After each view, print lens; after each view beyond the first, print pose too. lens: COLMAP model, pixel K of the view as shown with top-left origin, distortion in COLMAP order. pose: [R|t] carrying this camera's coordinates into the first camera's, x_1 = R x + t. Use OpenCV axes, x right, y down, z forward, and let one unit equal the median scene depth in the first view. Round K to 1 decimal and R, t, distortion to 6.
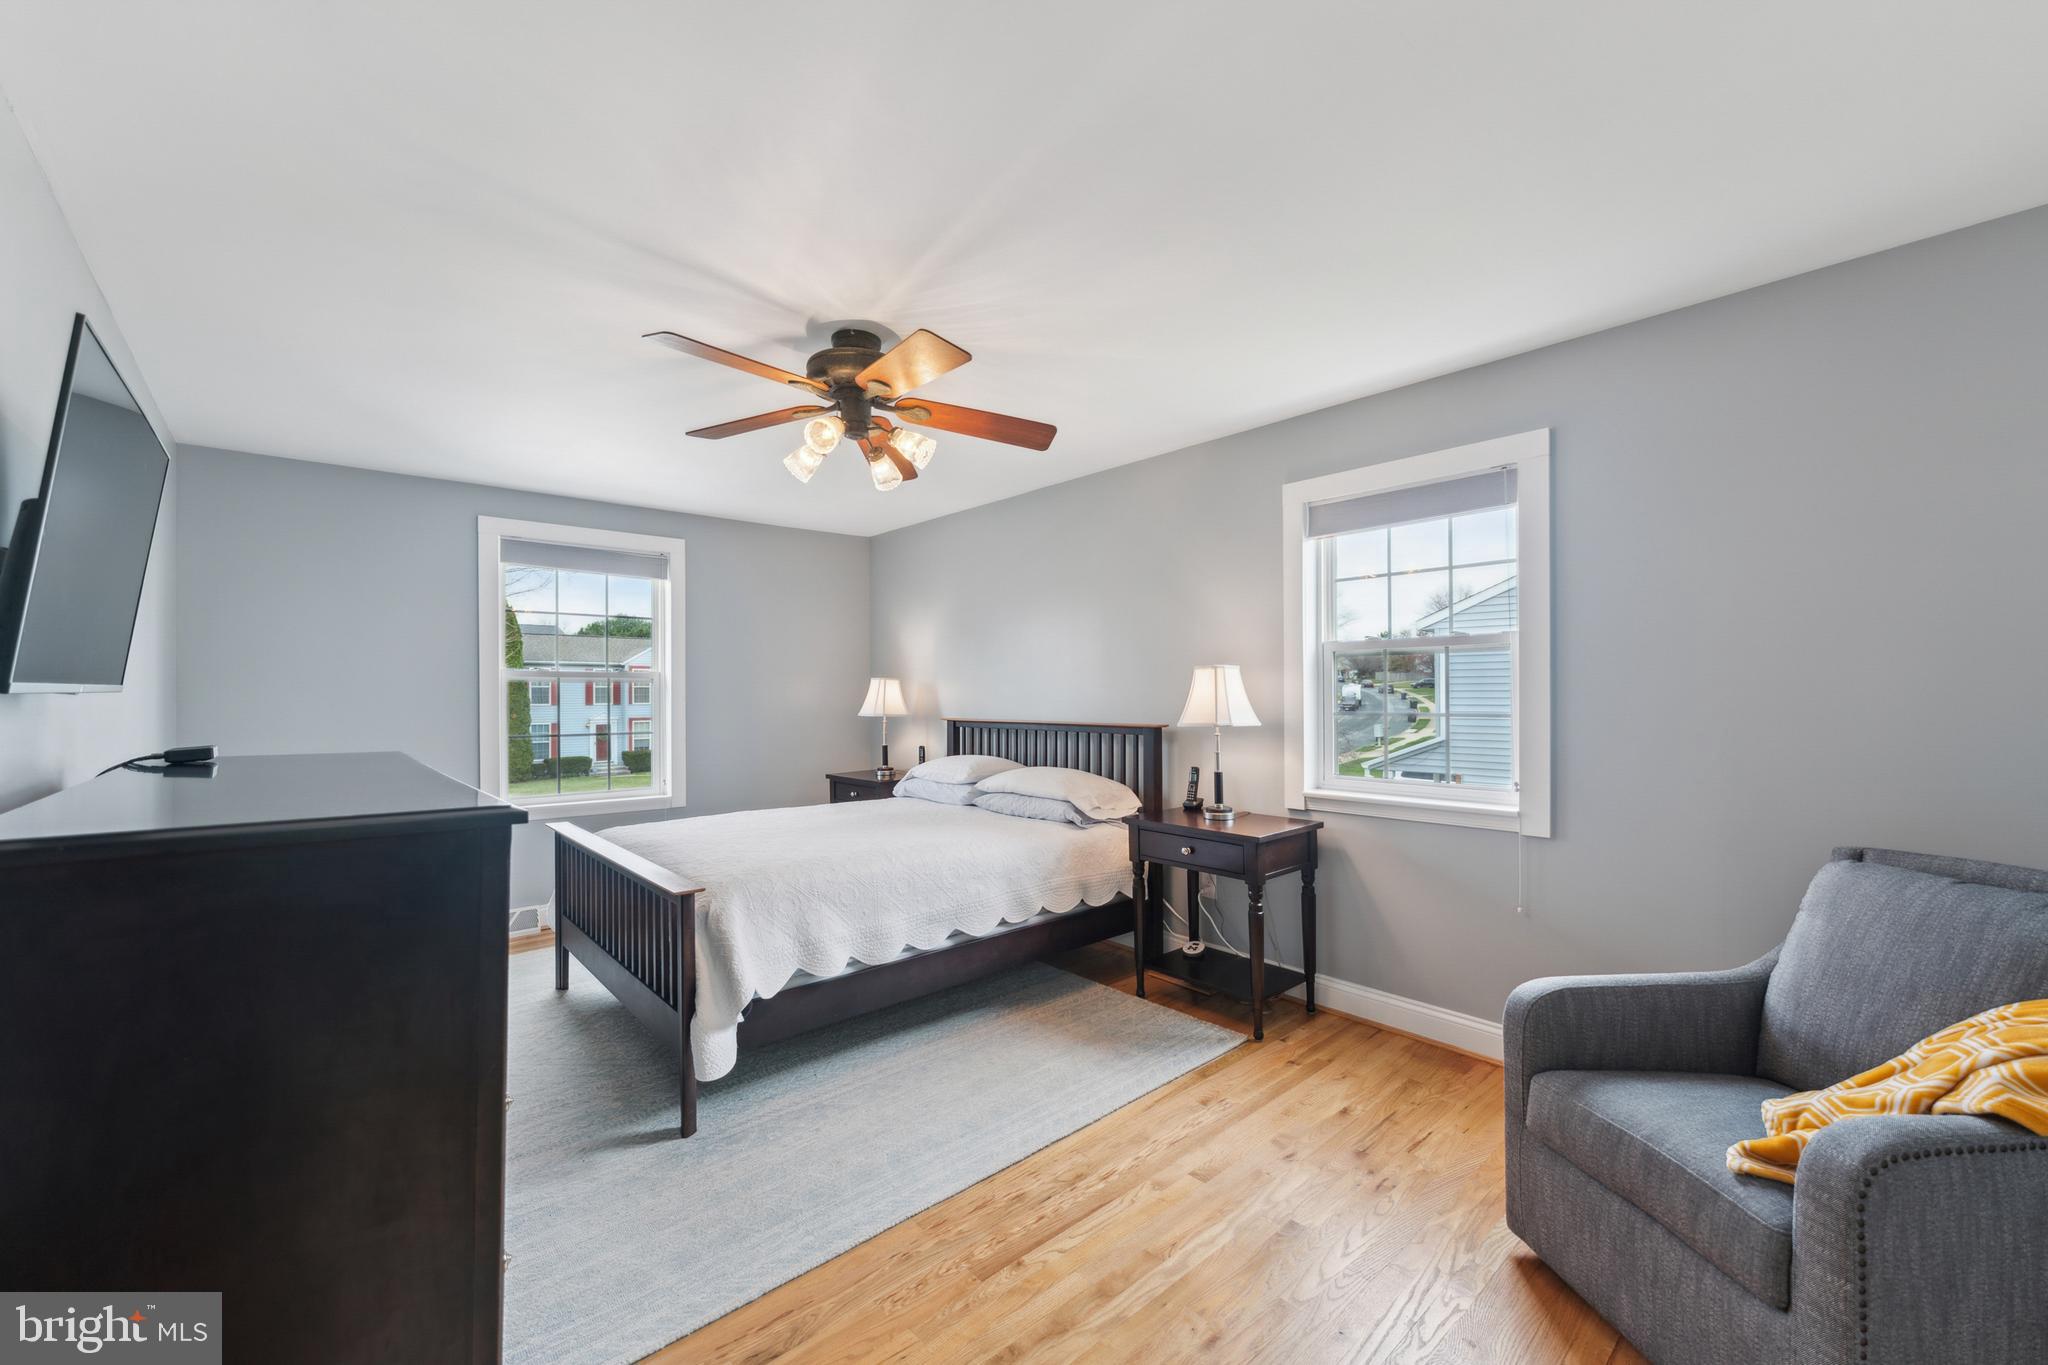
lens RADIAL K [[818.0, 0, 1021.3], [0, 818.0, 671.8], [0, 0, 1]] dist [0.000272, -0.000037]
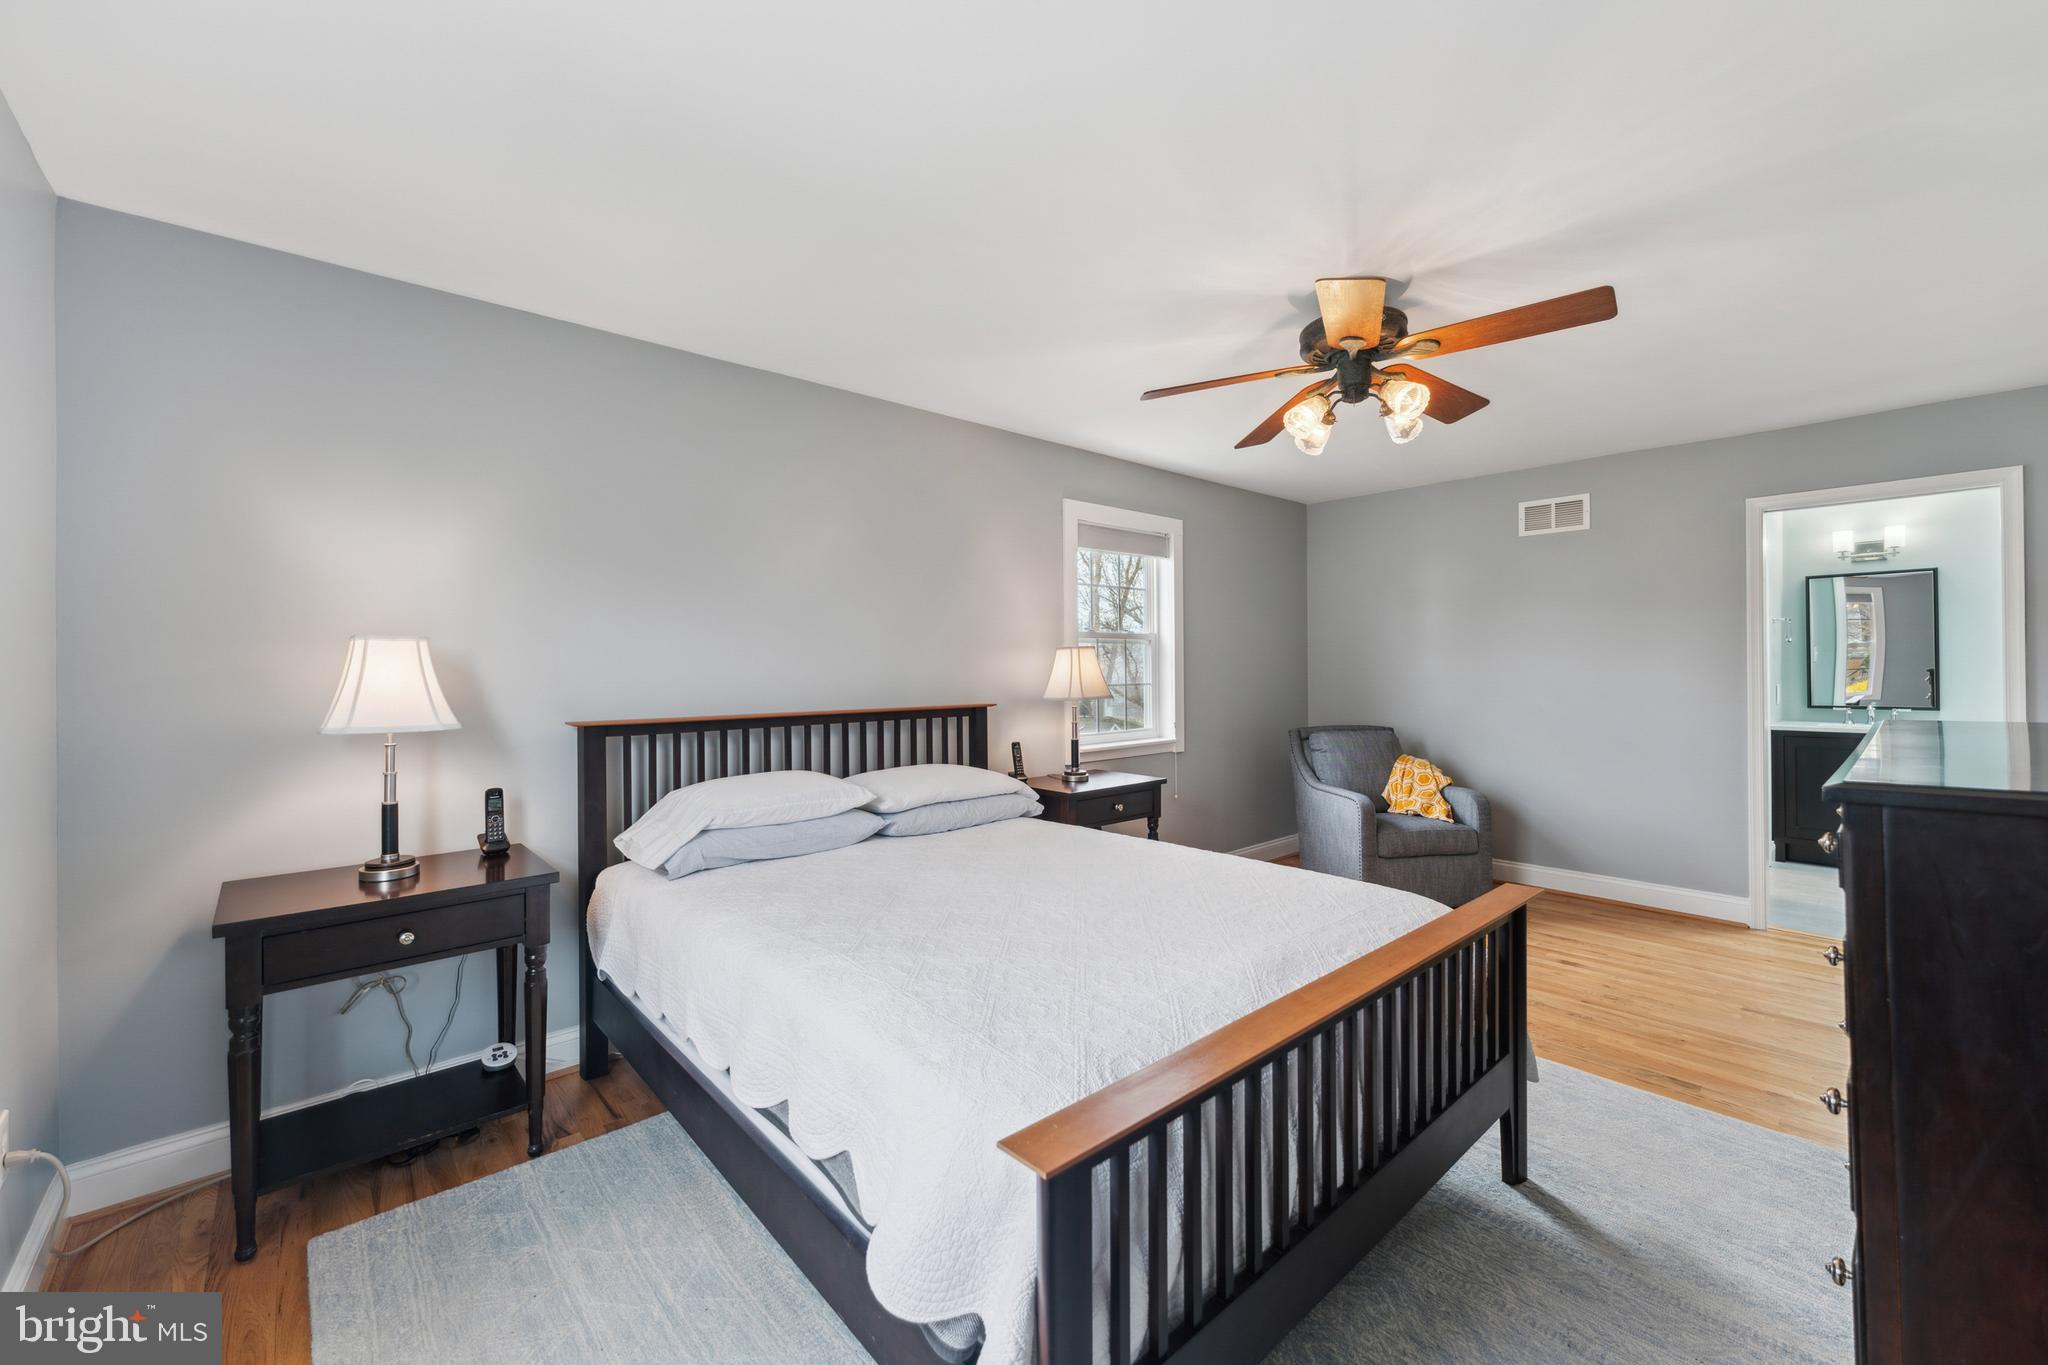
lens RADIAL K [[840.8, 0, 1005.5], [0, 840.8, 651.4], [0, 0, 1]] dist [0.000894, 0.000179]
pose [[-0.016204, 0.030935, 0.999390, -0.890326], [-0.015811, 0.999388, -0.031191, 0.036575], [-0.999744, -0.016306, -0.015705, 1.072492]]
